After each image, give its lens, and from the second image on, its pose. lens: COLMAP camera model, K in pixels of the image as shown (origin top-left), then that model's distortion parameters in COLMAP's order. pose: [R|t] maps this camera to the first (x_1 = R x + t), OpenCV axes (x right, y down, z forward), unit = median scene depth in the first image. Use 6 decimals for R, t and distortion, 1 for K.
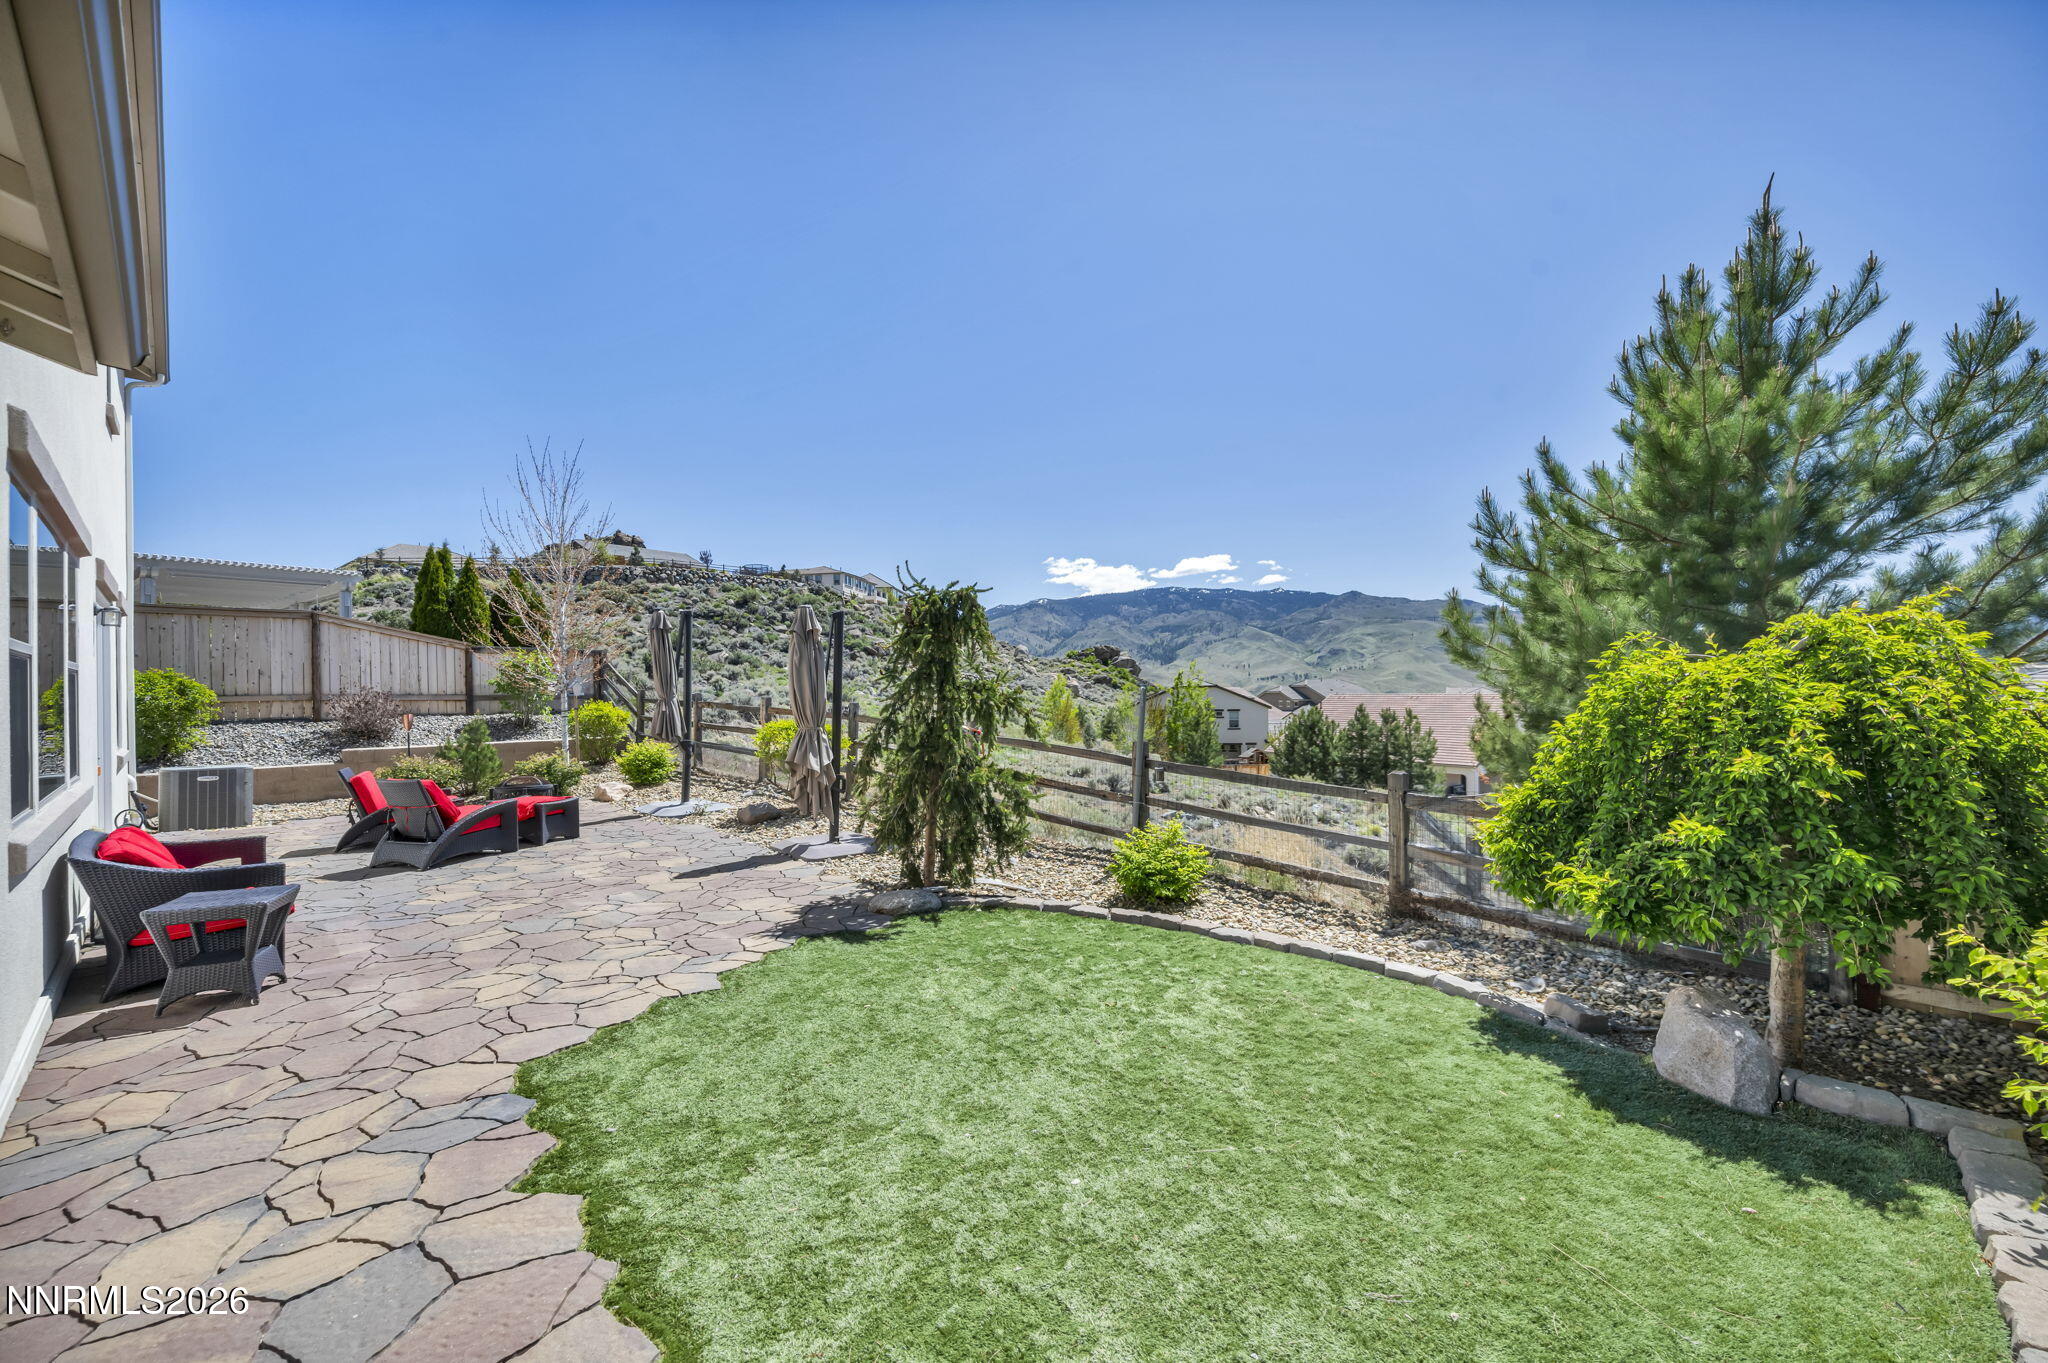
lens RADIAL K [[818.7, 0, 1027.9], [0, 818.7, 686.8], [0, 0, 1]] dist [-0.001096, 0.000109]
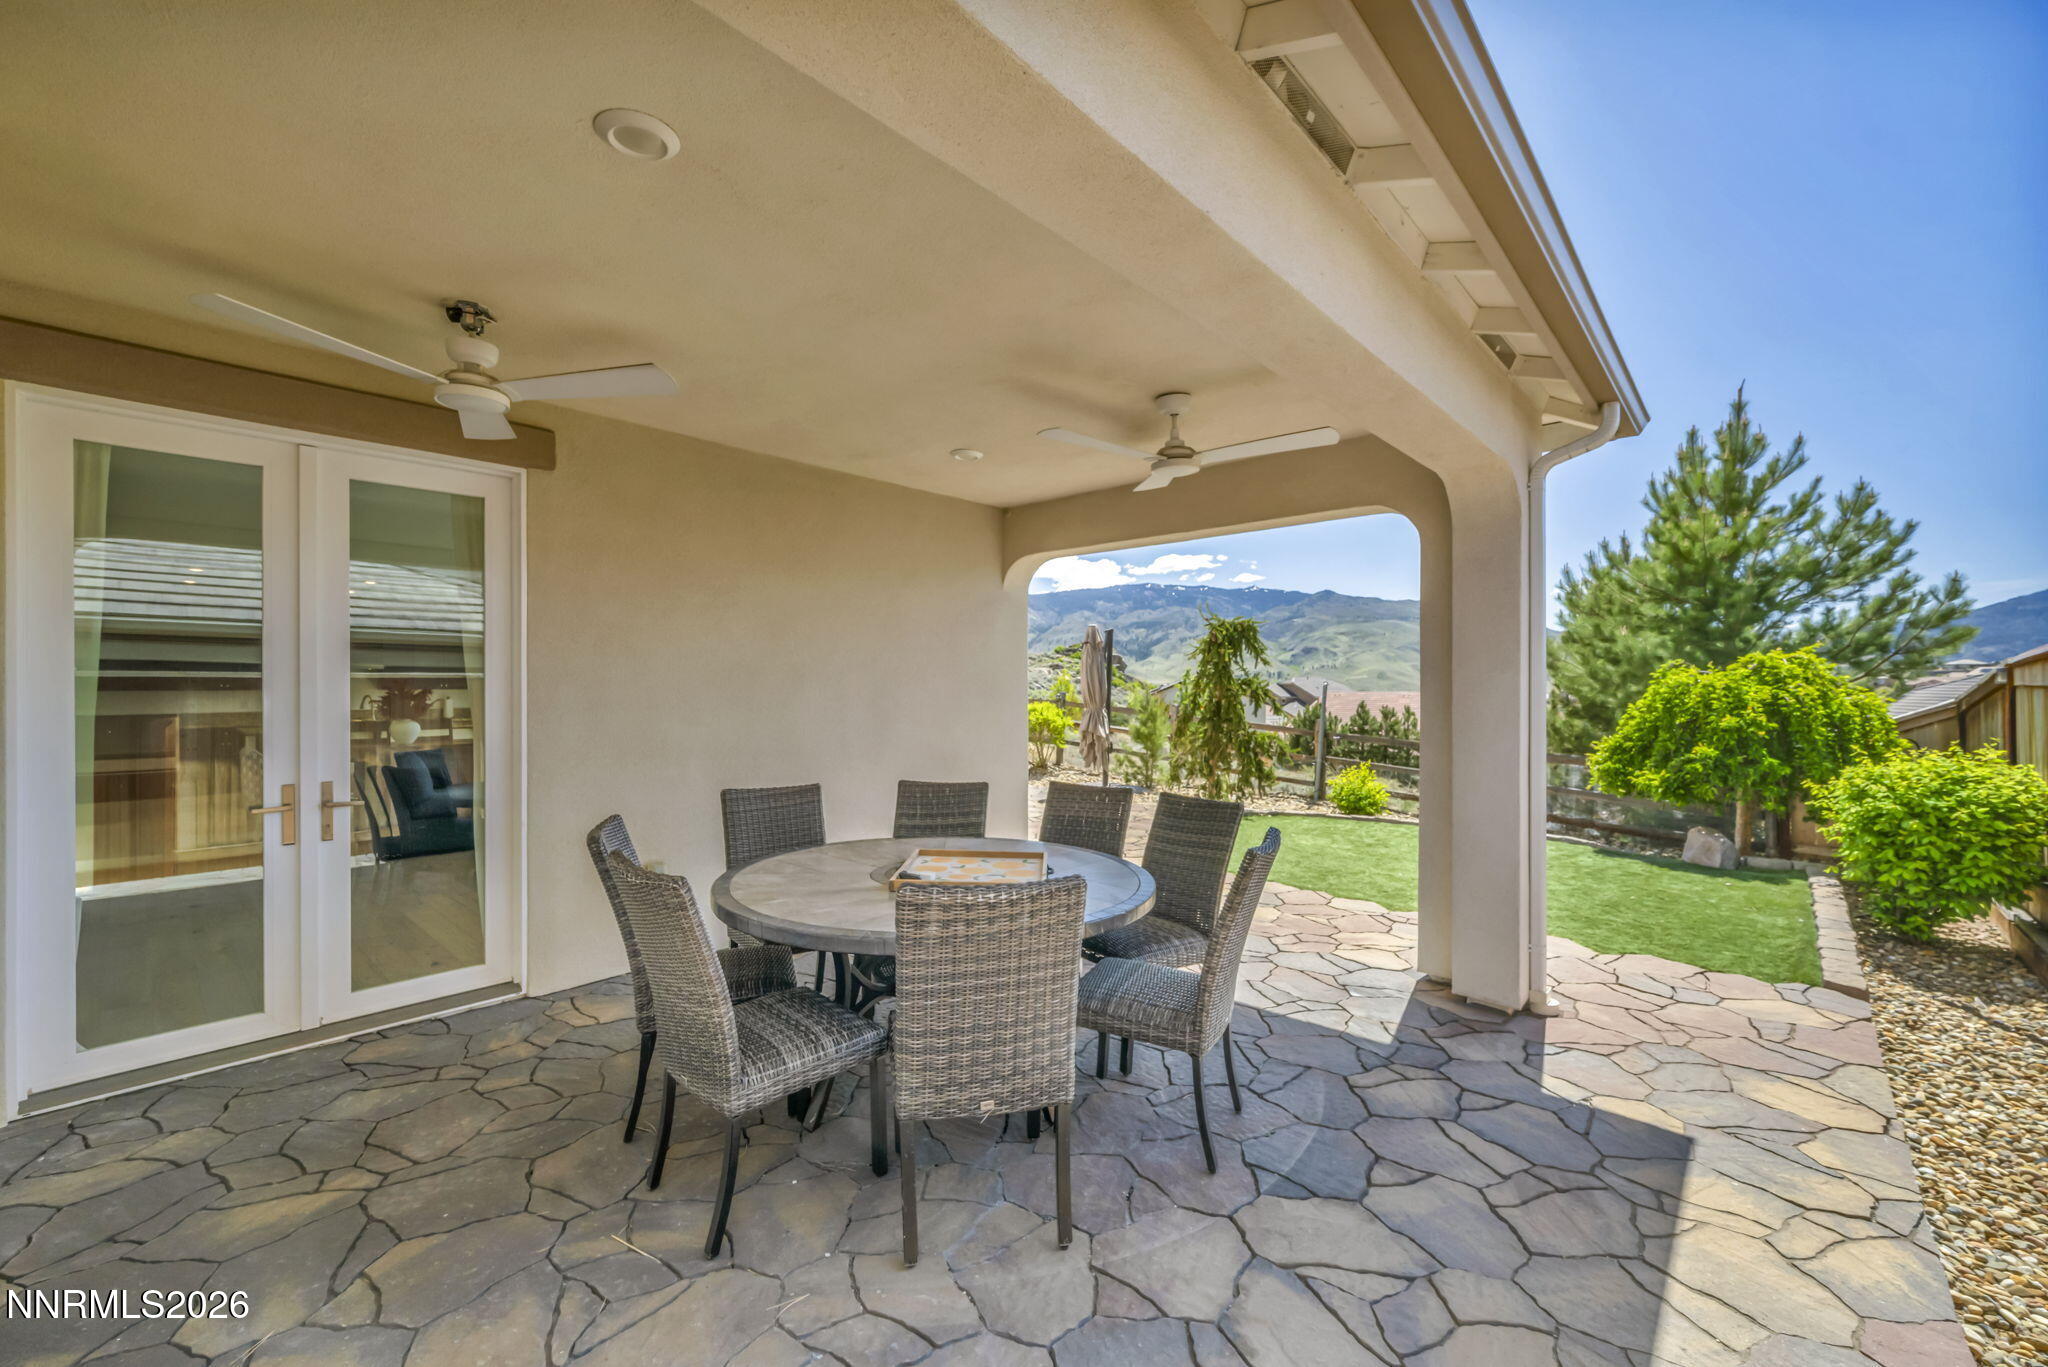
lens RADIAL K [[818.7, 0, 1021.7], [0, 818.7, 688.2], [0, 0, 1]] dist [-0.001096, 0.000109]
pose [[0.999652, 0.012572, 0.023178, -0.696461], [-0.012771, 0.999883, 0.008442, 0.005426], [-0.023069, -0.008735, 0.999696, -0.750699]]
